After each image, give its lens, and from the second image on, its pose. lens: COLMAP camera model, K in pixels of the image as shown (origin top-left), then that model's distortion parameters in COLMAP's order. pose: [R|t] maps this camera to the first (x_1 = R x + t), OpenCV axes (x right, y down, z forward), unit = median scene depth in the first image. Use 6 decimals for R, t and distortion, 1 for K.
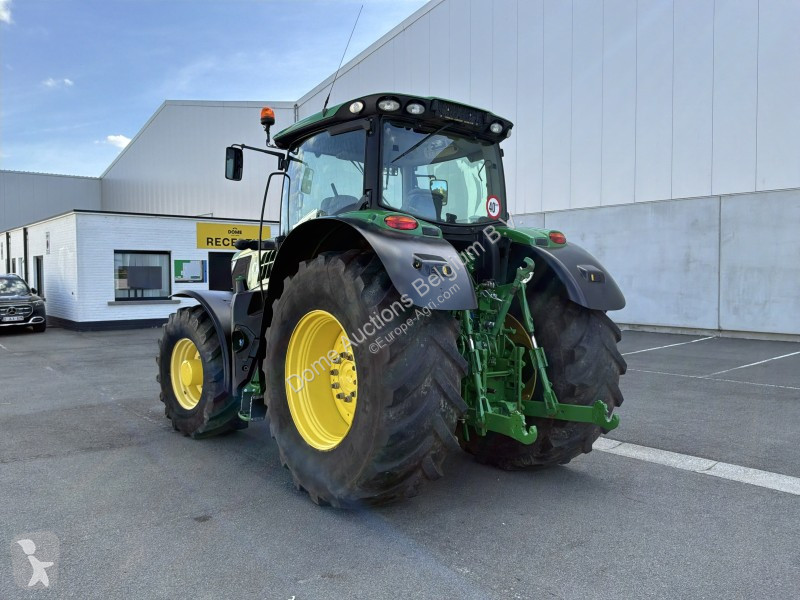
lens RADIAL K [[702.3, 0, 400.0], [0, 702.3, 300.0], [0, 0, 1]] dist [0.001270, -0.001116]
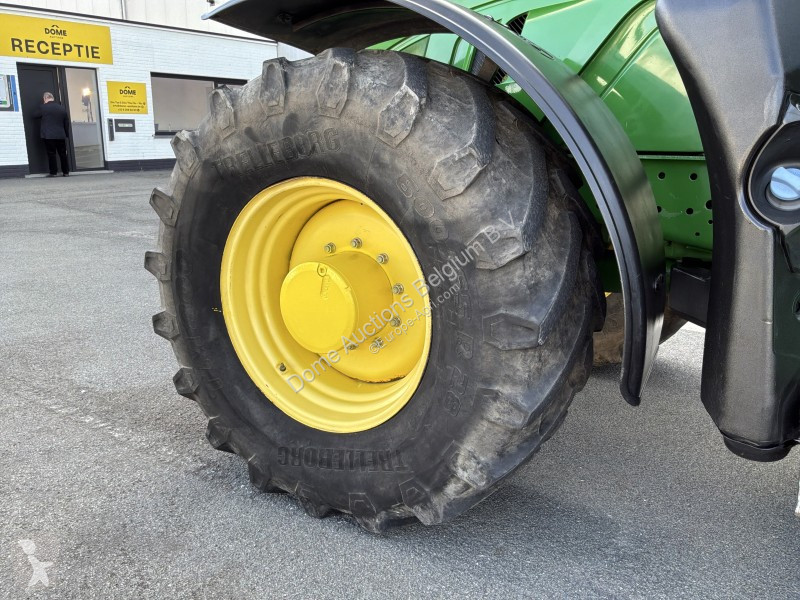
lens RADIAL K [[663.6, 0, 401.3], [0, 663.6, 283.4], [0, 0, 1]] dist [0.121388, -0.266689]
pose [[0.940209, -0.065302, 0.334281, -0.354516], [0.008555, 0.985667, 0.168488, 0.049735], [-0.340492, -0.155555, 0.927291, 0.730215]]
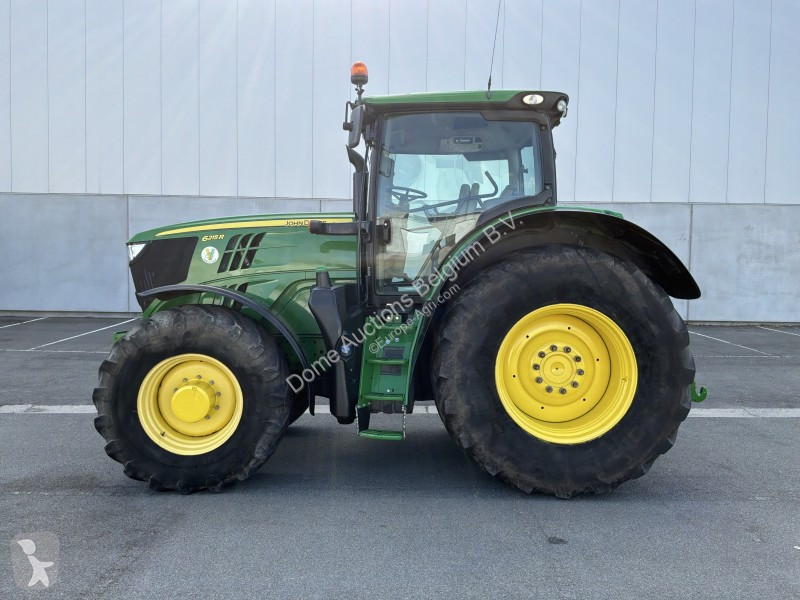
lens RADIAL K [[702.3, 0, 400.0], [0, 702.3, 300.0], [0, 0, 1]] dist [0.001270, -0.001116]
pose [[0.599618, -0.027347, 0.799819, -0.720533], [0.014085, 0.999622, 0.023619, -0.012172], [-0.800162, -0.002897, 0.599777, 0.405666]]
